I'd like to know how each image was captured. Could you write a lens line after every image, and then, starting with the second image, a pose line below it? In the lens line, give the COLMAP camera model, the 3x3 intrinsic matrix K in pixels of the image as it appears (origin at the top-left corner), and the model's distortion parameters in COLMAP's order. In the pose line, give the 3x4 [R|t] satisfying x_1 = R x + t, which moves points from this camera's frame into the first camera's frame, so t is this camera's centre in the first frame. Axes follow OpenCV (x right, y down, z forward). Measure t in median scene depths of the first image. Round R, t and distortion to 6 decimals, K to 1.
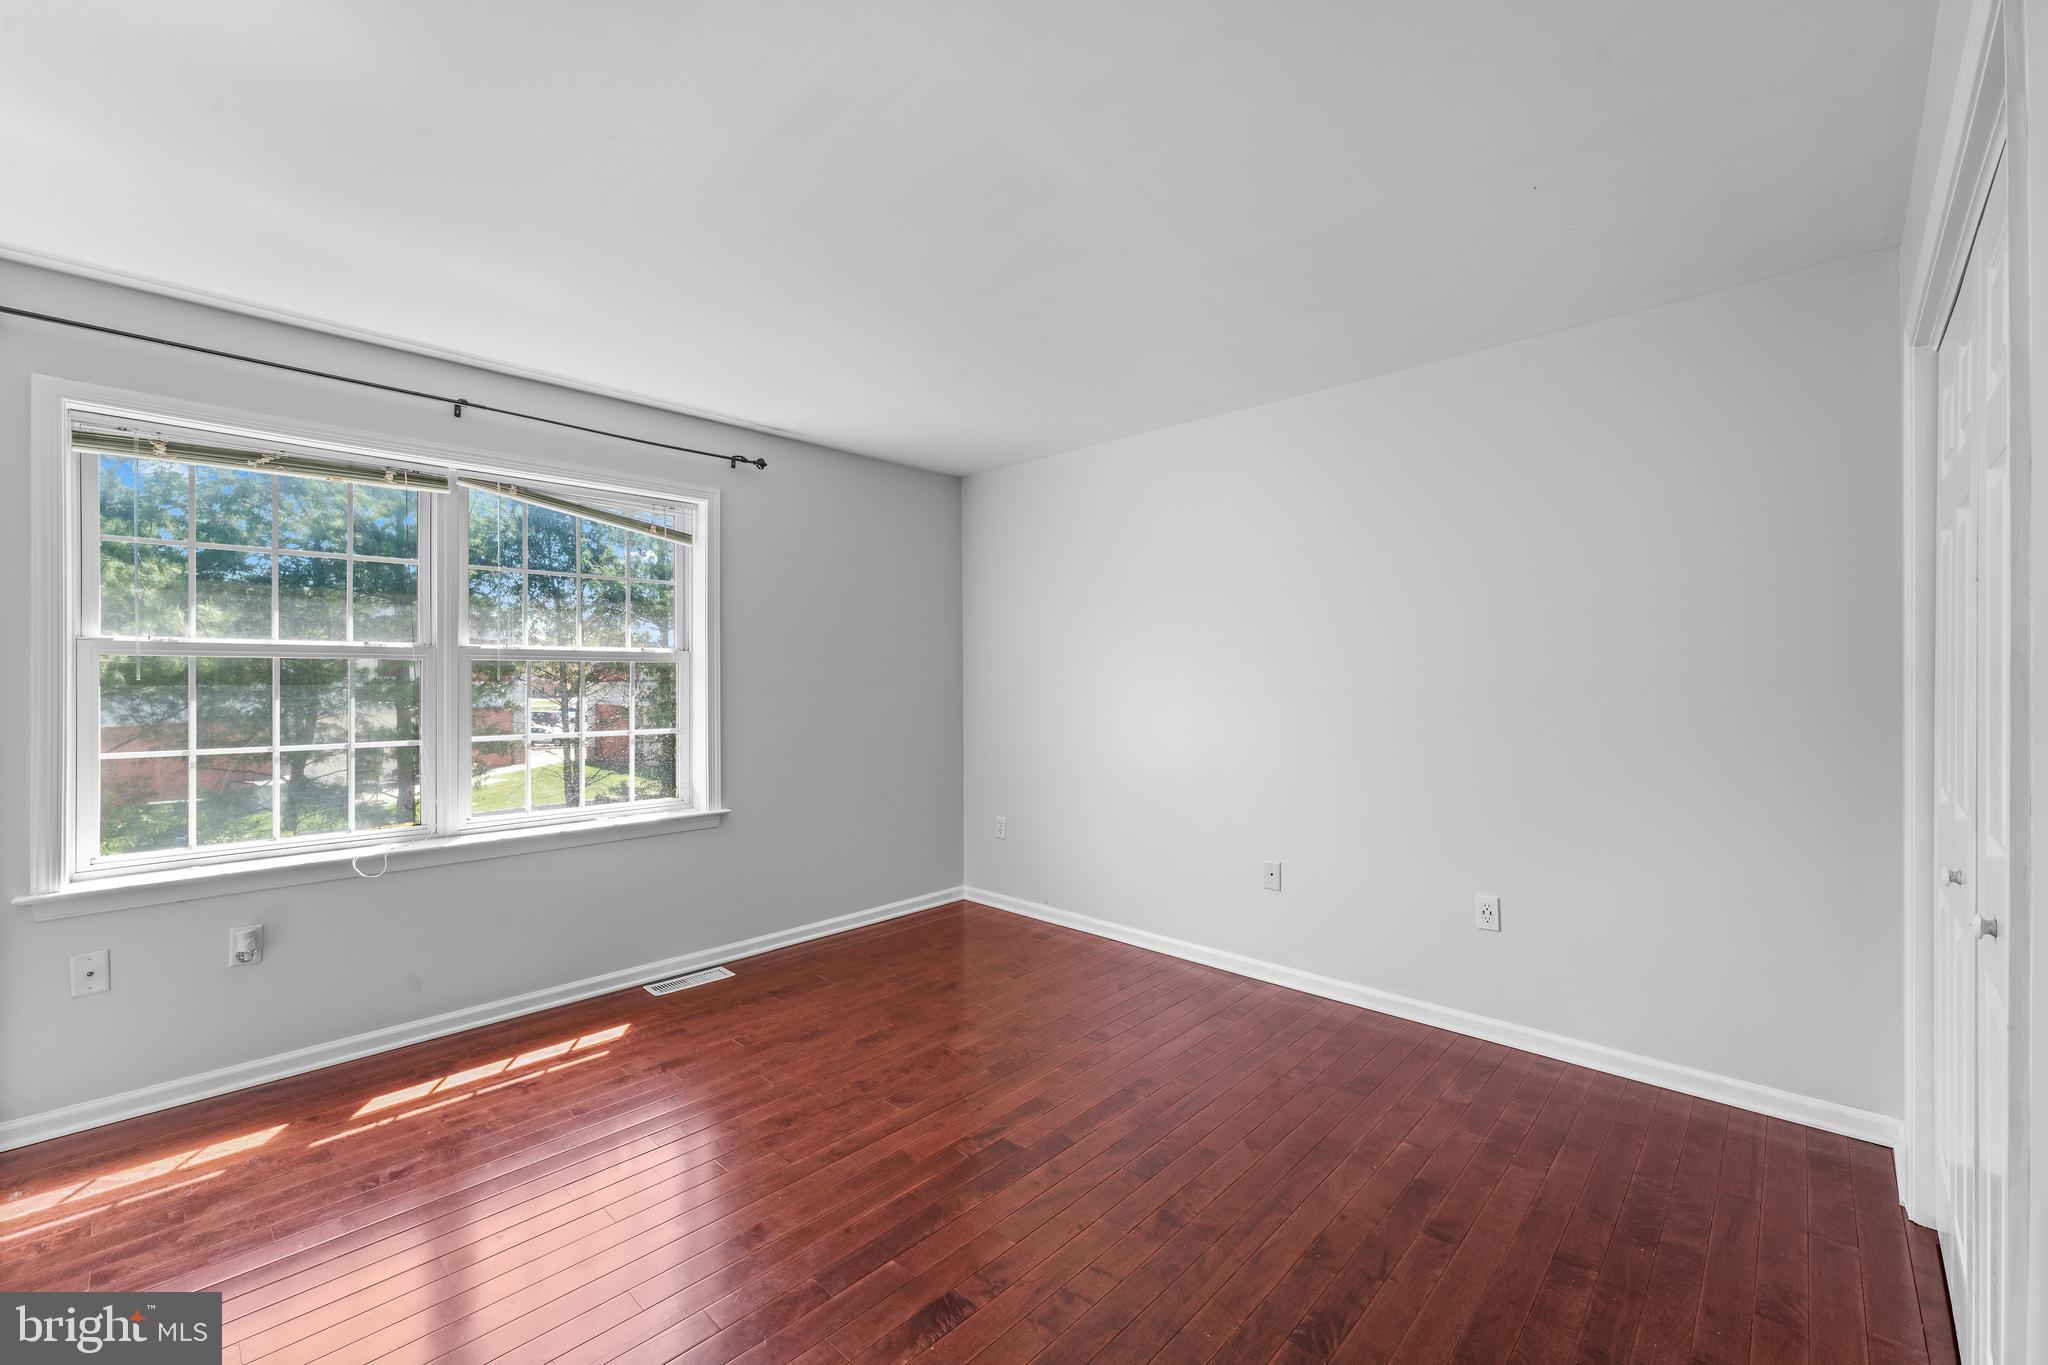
lens RADIAL K [[846.0, 0, 1020.0], [0, 846.0, 672.3], [0, 0, 1]] dist [0.003587, -0.001227]
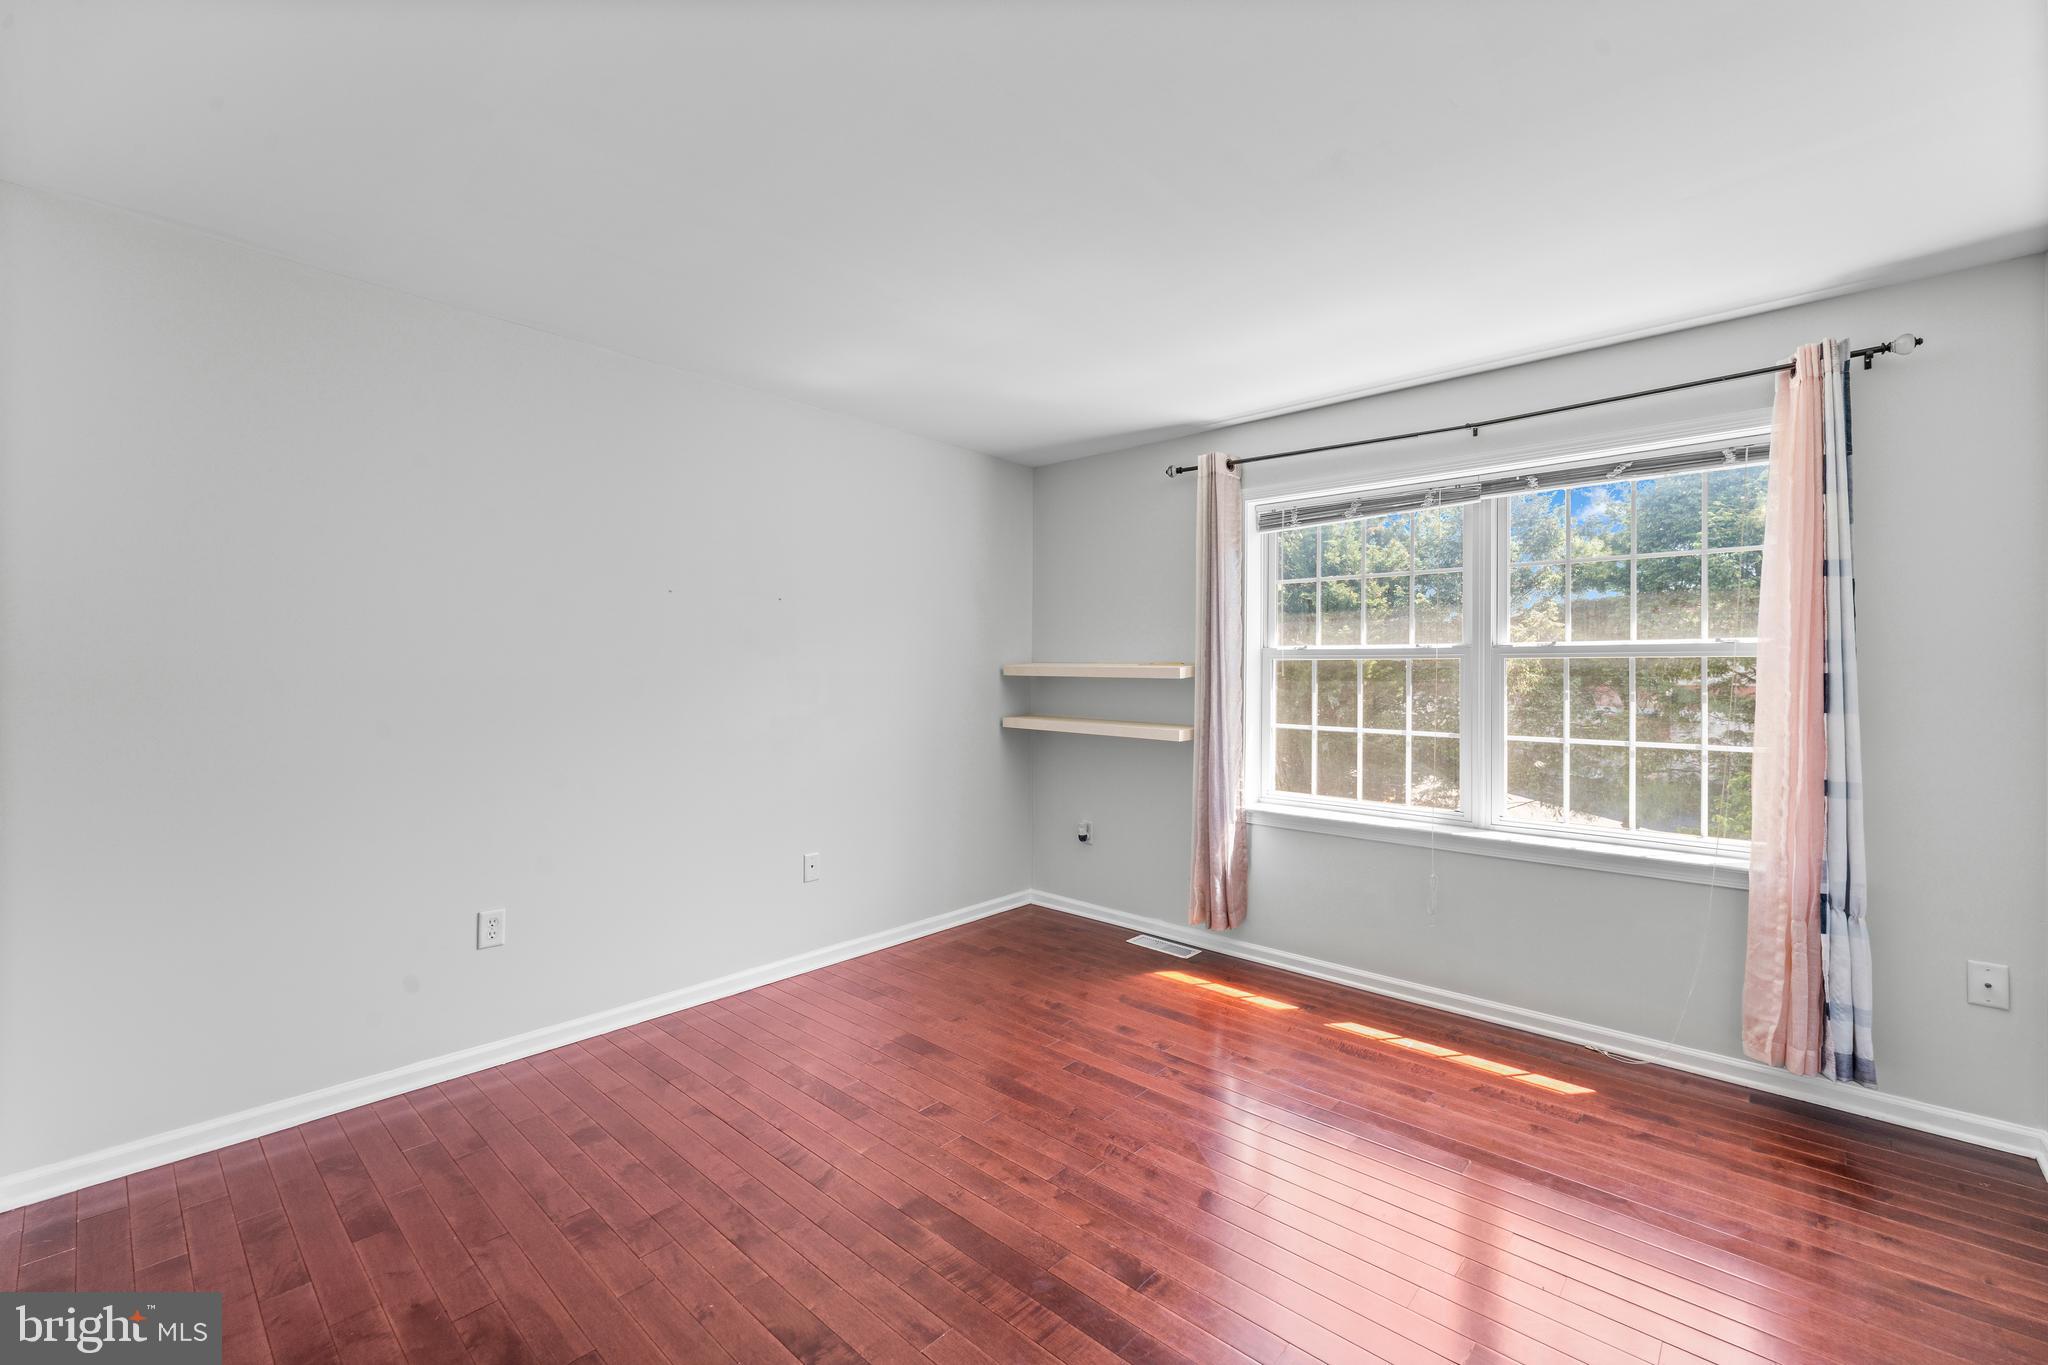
lens RADIAL K [[846.0, 0, 978.2], [0, 846.0, 667.0], [0, 0, 1]] dist [0.003587, -0.001227]
pose [[0.007331, -0.005117, -0.999960, 0.373179], [-0.000440, 0.999987, -0.005120, 0.001313], [0.999973, 0.000477, 0.007329, 0.384872]]
